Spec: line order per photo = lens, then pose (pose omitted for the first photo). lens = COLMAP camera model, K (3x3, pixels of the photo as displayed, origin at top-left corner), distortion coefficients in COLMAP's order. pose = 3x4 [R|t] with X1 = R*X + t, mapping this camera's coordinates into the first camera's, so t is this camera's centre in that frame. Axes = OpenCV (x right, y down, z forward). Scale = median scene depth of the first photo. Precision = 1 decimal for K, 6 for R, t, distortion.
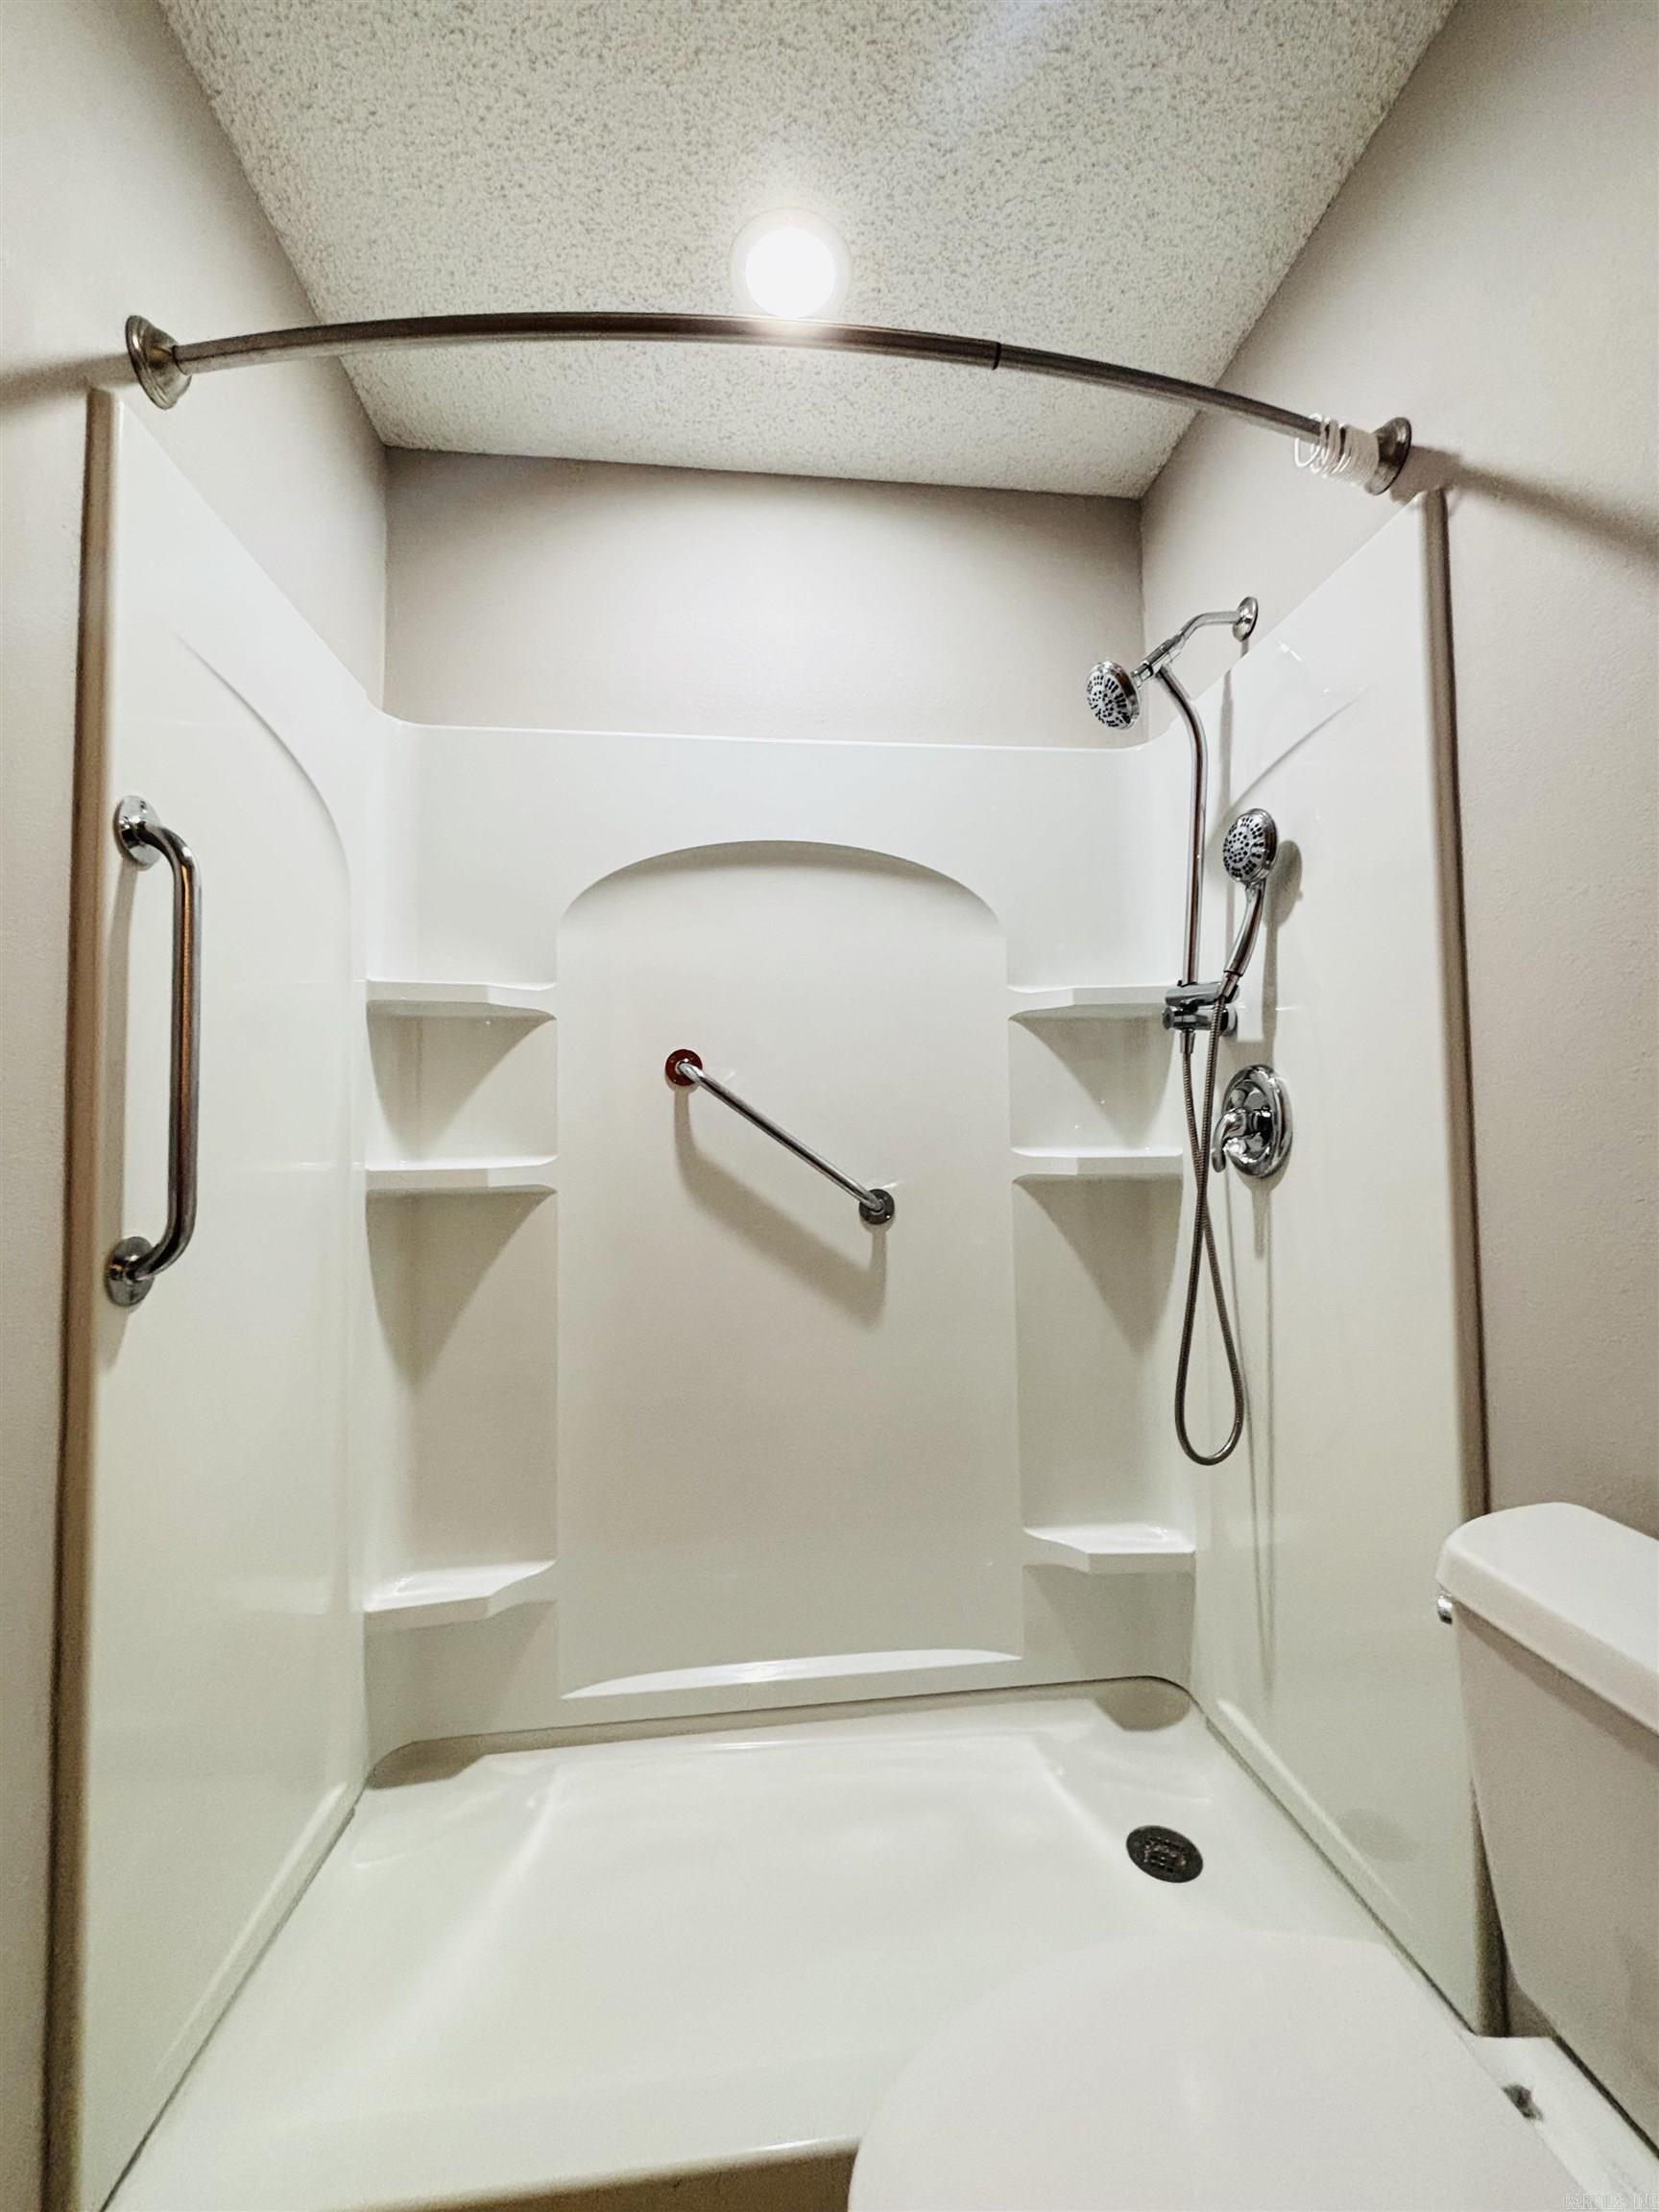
lens RADIAL K [[897.5, 0, 830.8], [0, 897.5, 1104.3], [0, 0, 1]] dist [-0.000294, -0.000677]
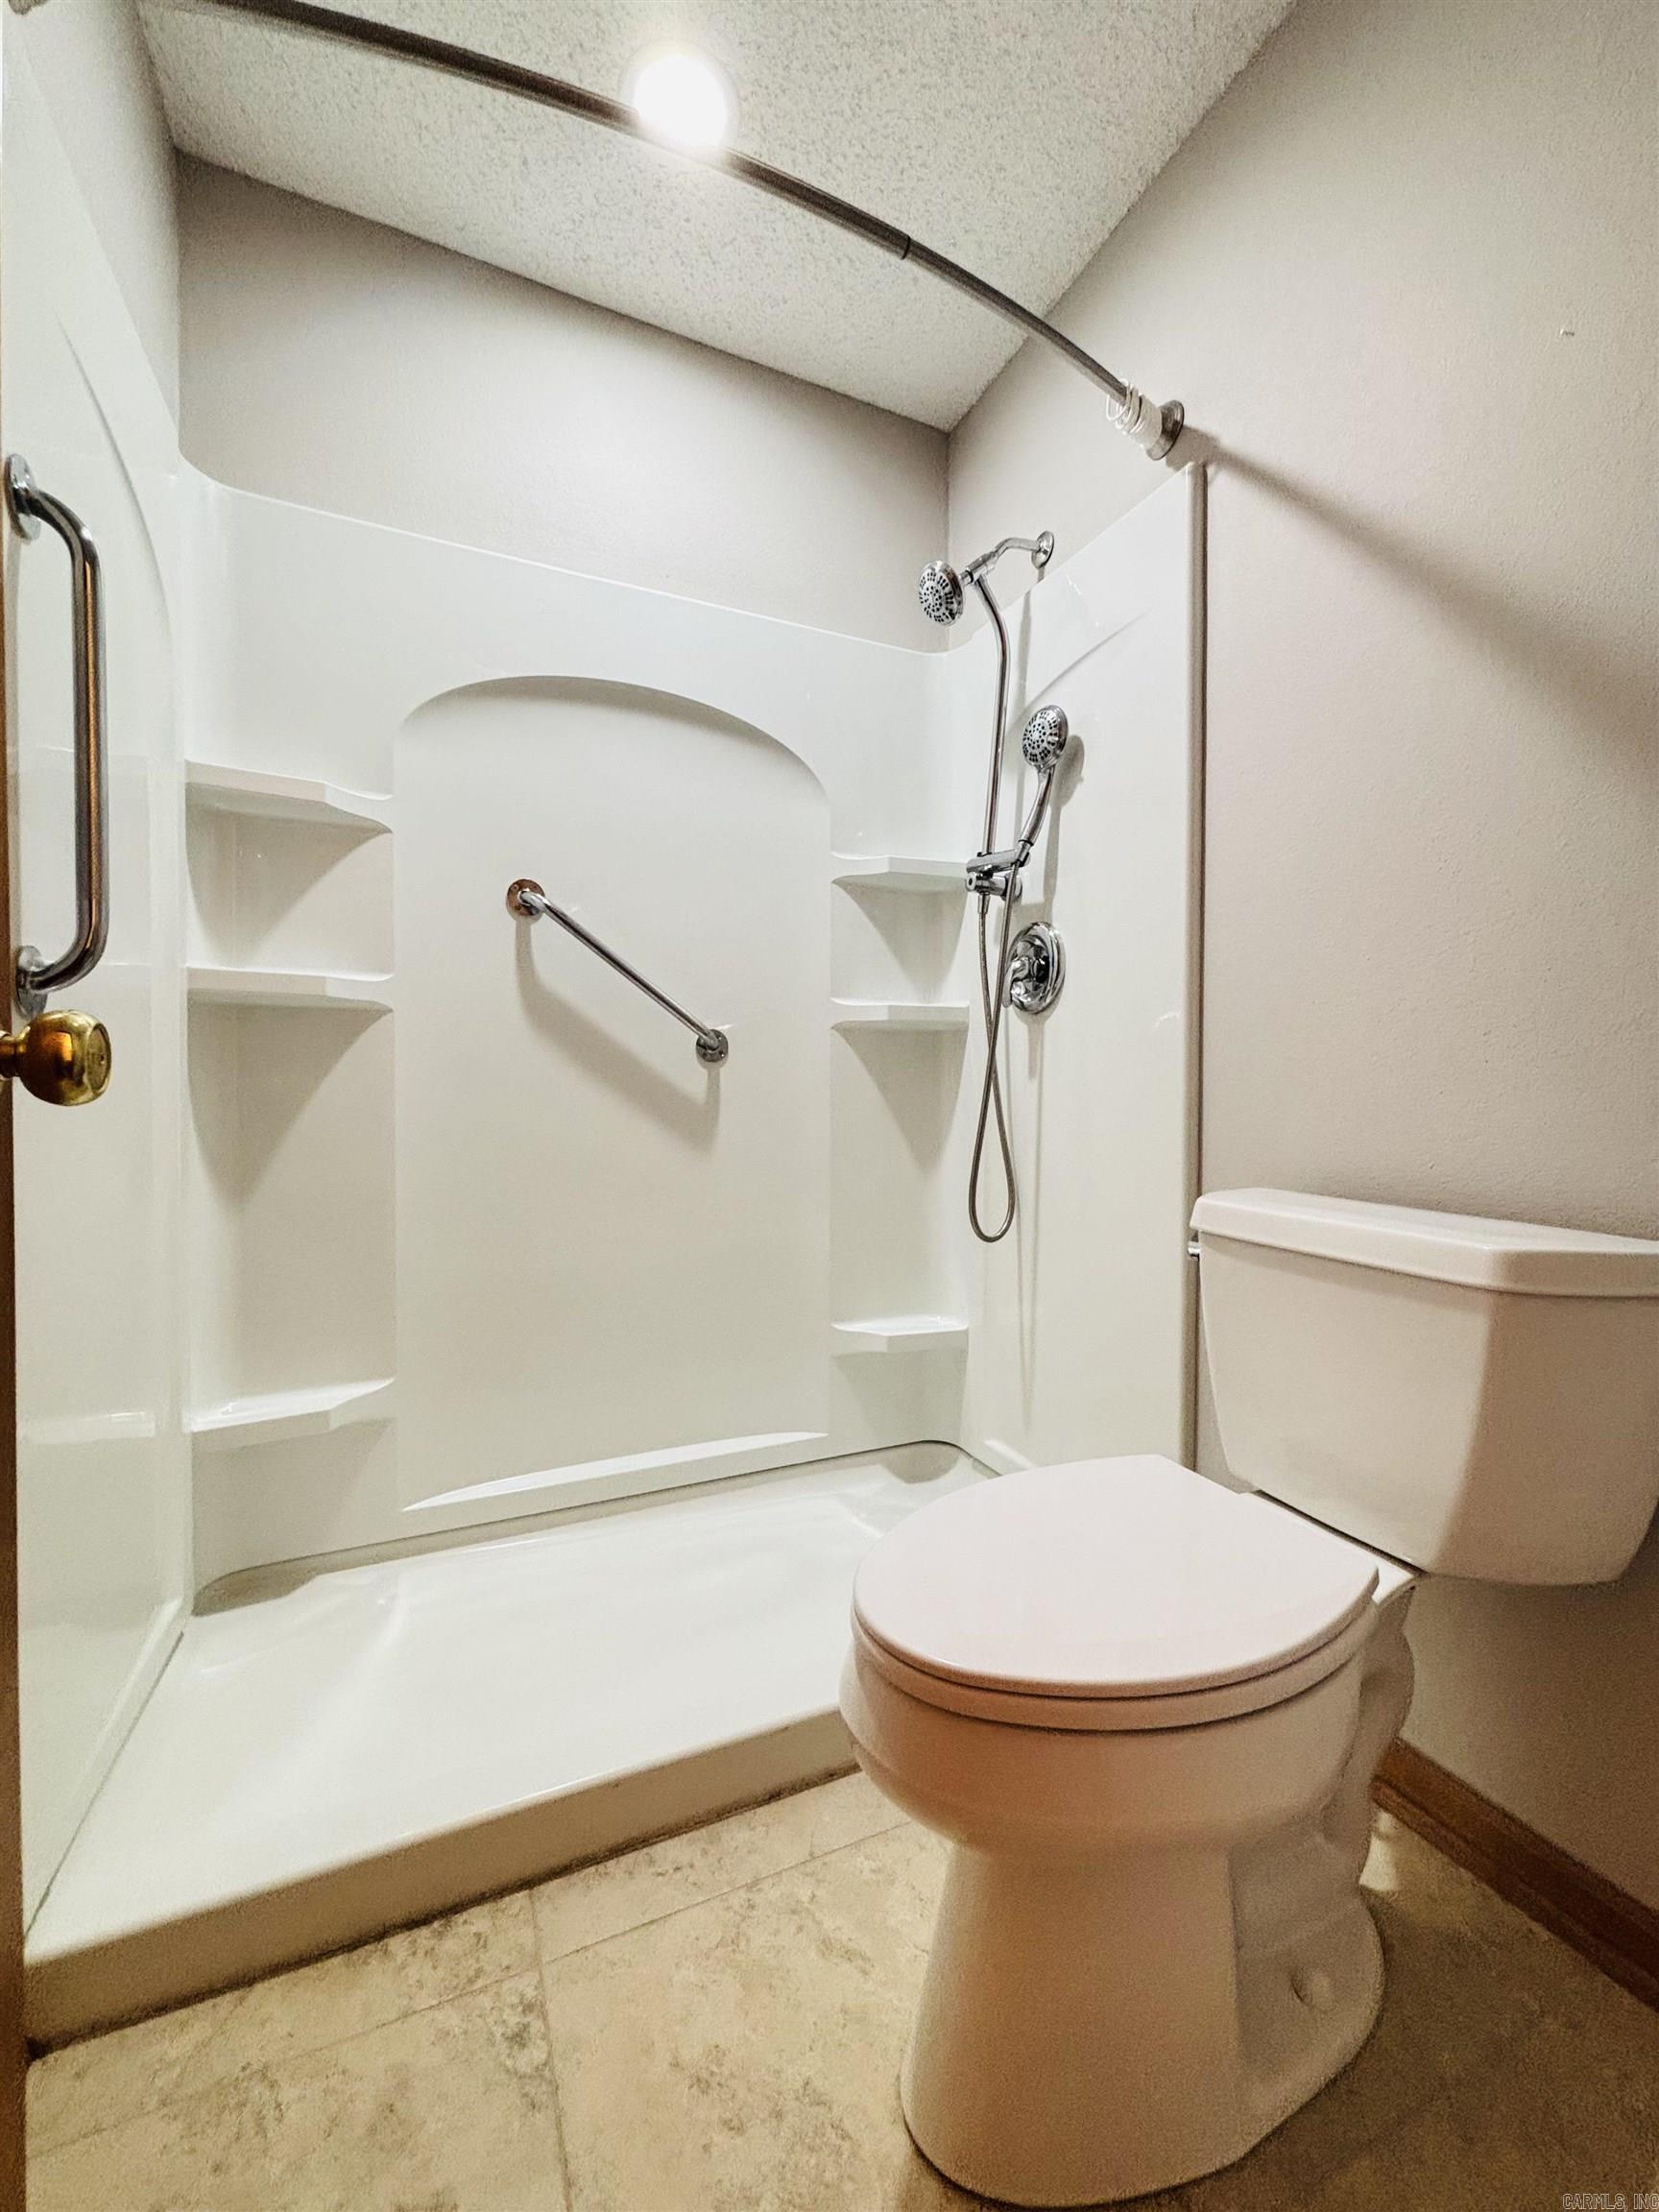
lens RADIAL K [[897.5, 0, 835.4], [0, 897.5, 1107.4], [0, 0, 1]] dist [-0.000294, -0.000677]
pose [[0.947769, 0.011438, 0.318751, -0.177057], [-0.029773, 0.998166, 0.052709, 0.150379], [-0.317564, -0.059446, 0.946372, -0.095535]]
